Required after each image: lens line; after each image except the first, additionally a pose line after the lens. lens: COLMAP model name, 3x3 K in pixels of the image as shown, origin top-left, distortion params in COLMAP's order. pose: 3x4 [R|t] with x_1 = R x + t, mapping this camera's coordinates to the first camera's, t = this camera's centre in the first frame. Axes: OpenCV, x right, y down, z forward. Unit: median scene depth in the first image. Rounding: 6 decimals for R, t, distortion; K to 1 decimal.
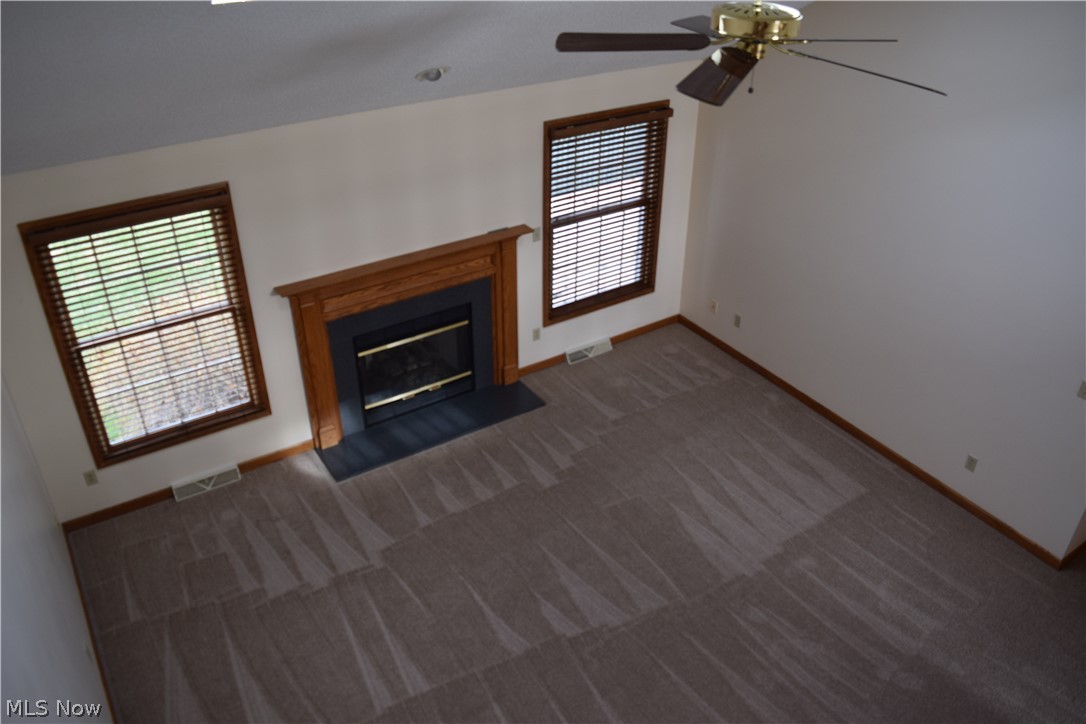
lens RADIAL K [[870.3, 0, 537.4], [0, 870.3, 363.4], [0, 0, 1]] dist [-0.083995, 0.015017]
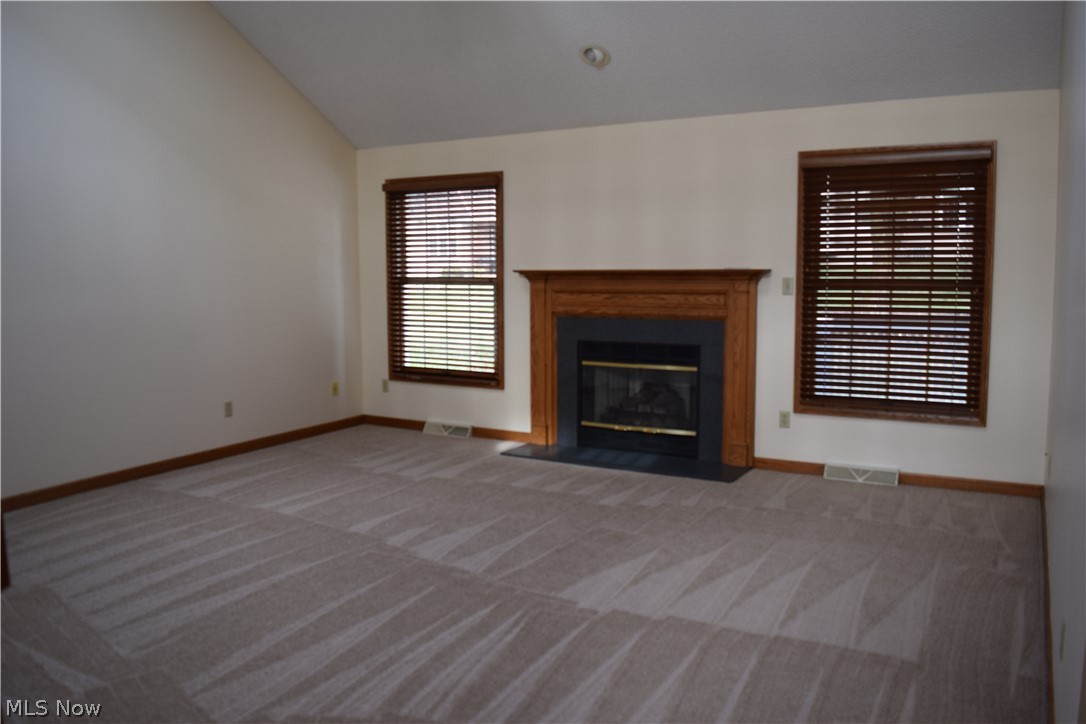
lens RADIAL K [[870.3, 0, 541.1], [0, 870.3, 356.9], [0, 0, 1]] dist [-0.083995, 0.015017]
pose [[0.436005, 0.075785, -0.896748, 0.729754], [-0.479616, 0.862715, -0.160283, 0.181684], [0.761491, 0.499979, 0.412495, 0.550195]]
